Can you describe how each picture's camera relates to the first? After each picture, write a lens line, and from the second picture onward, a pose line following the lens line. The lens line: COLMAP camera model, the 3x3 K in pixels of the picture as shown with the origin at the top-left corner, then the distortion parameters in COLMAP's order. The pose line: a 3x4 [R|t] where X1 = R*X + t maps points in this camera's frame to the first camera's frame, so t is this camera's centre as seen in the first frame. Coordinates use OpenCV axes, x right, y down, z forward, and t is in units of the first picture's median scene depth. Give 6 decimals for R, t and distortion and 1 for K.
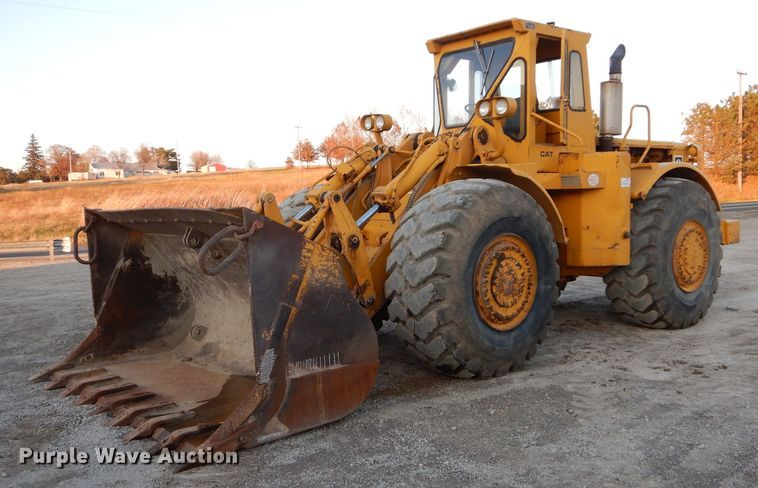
lens RADIAL K [[728.7, 0, 392.1], [0, 728.7, 273.4], [0, 0, 1]] dist [0.013257, 0.000000]
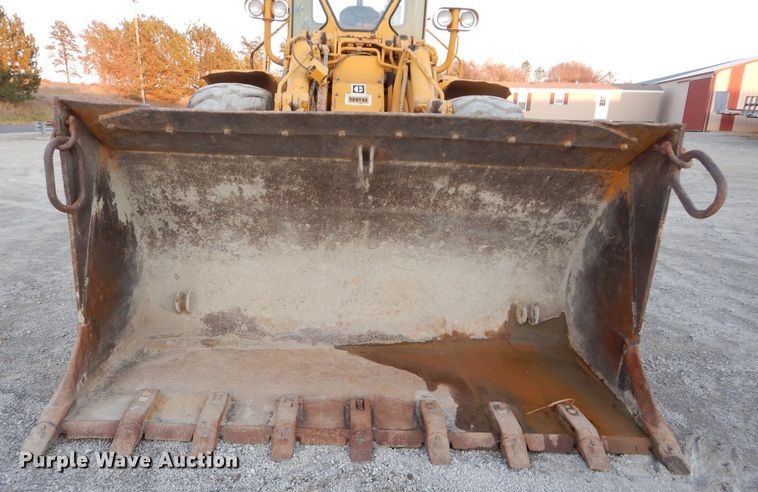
lens RADIAL K [[588.6, 0, 356.6], [0, 588.6, 300.2], [0, 0, 1]] dist [0.038955, -0.014048]
pose [[0.649642, -0.183513, 0.737759, -0.639388], [0.030256, 0.975901, 0.216107, -0.038850], [-0.759638, -0.118070, 0.639538, 0.589381]]
